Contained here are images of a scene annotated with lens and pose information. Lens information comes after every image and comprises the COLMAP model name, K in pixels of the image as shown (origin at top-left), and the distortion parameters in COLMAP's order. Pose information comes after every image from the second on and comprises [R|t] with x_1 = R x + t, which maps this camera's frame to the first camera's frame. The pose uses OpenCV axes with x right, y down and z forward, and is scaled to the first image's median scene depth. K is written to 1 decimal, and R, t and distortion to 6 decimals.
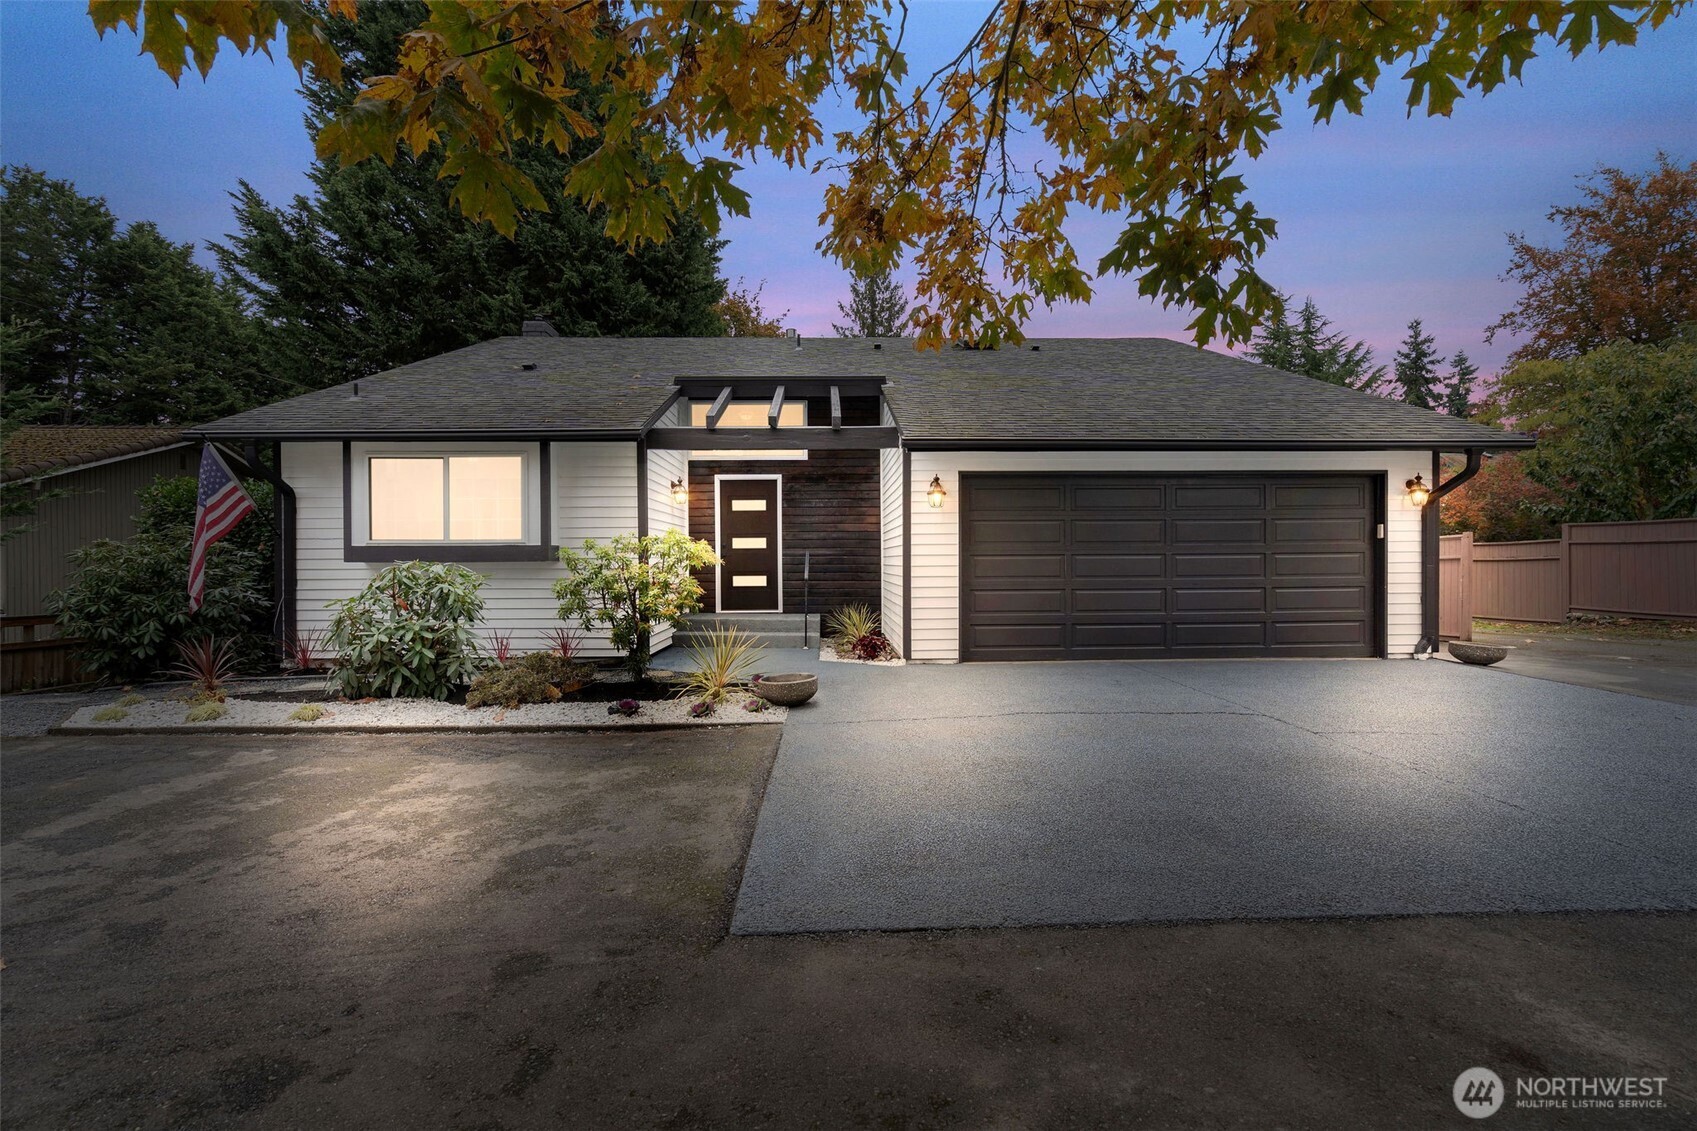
lens RADIAL K [[768.0, 0, 852.5], [0, 768.0, 561.8], [0, 0, 1]] dist [-0.005378, 0.001624]
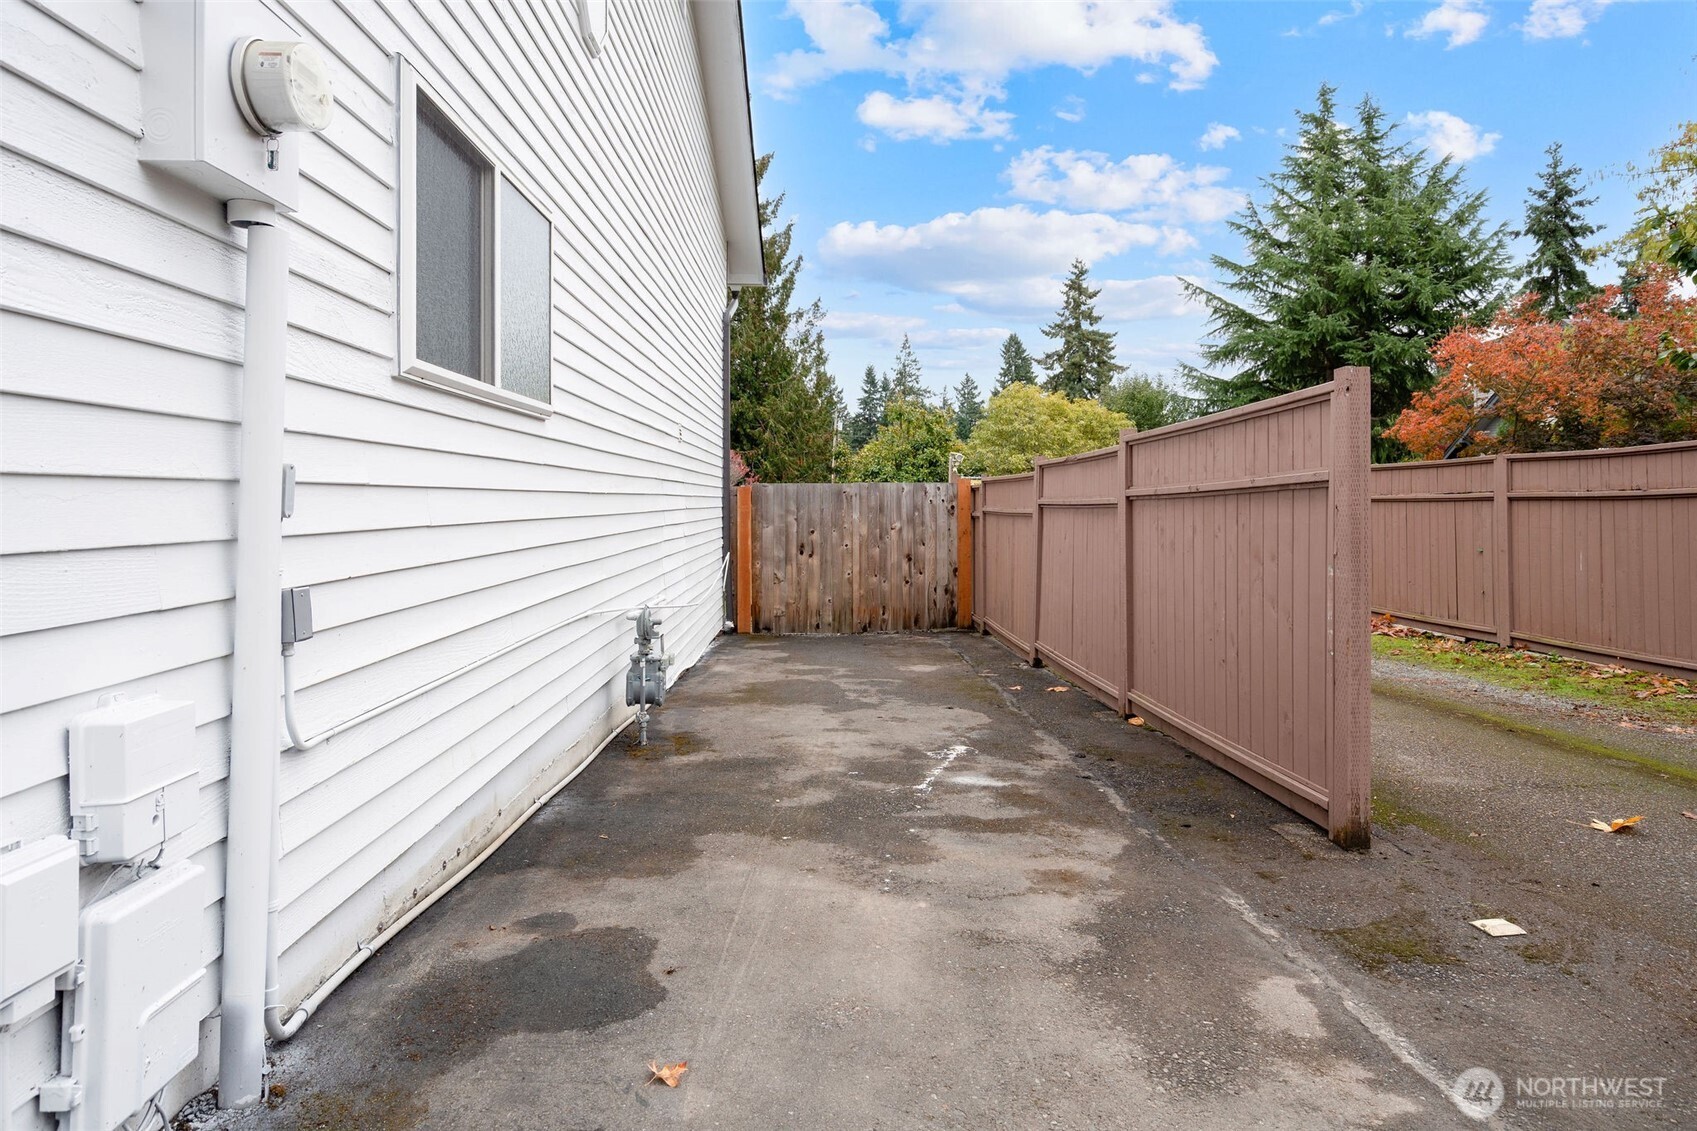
lens RADIAL K [[985.3, 0, 836.8], [0, 985.3, 493.3], [0, 0, 1]] dist [-0.005071, 0.000030]
pose [[0.999803, 0.003972, -0.019458, 0.870994], [-0.004125, 0.999961, -0.007854, 0.003154], [0.019427, 0.007933, 0.999780, 0.921627]]
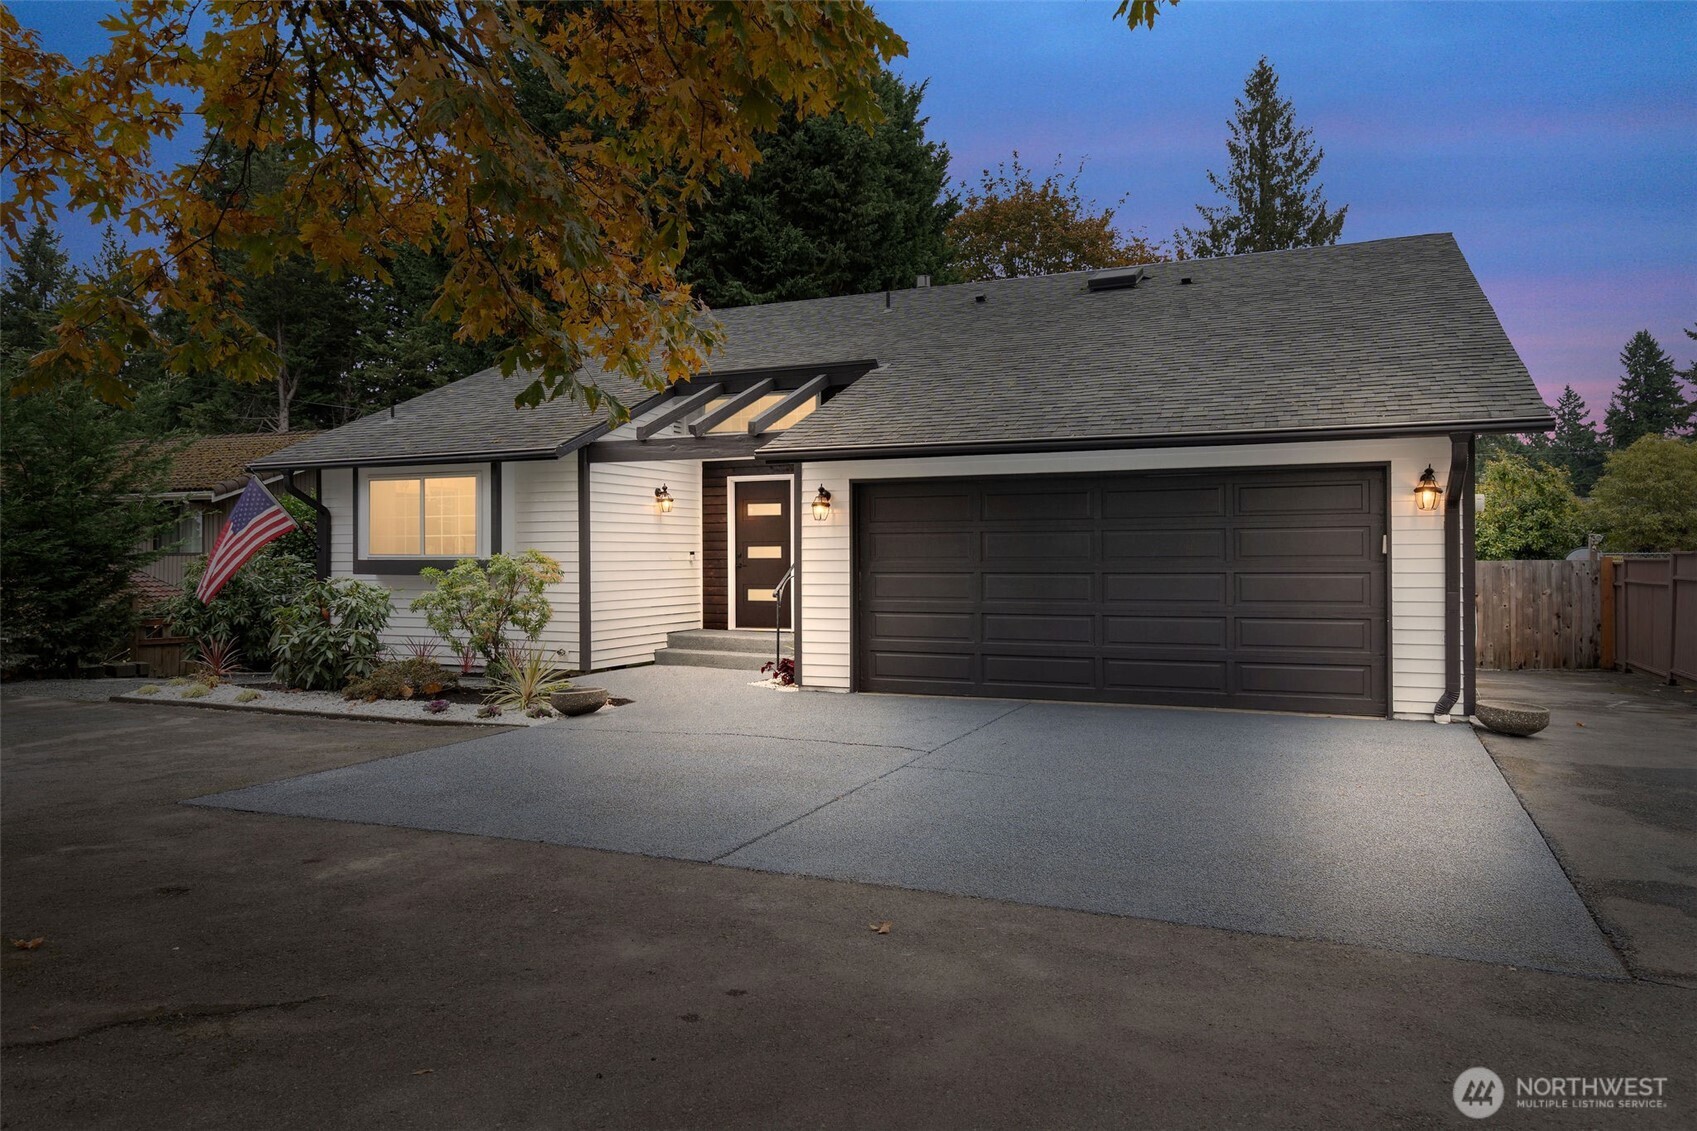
lens RADIAL K [[1160.0, 0, 844.5], [0, 1160.0, 558.7], [0, 0, 1]] dist [0.003261, 0.006529]
pose [[0.903747, 0.003922, -0.428049, 0.673678], [-0.002752, 0.999991, 0.003354, -0.028036], [0.428059, -0.001853, 0.903749, -0.218096]]
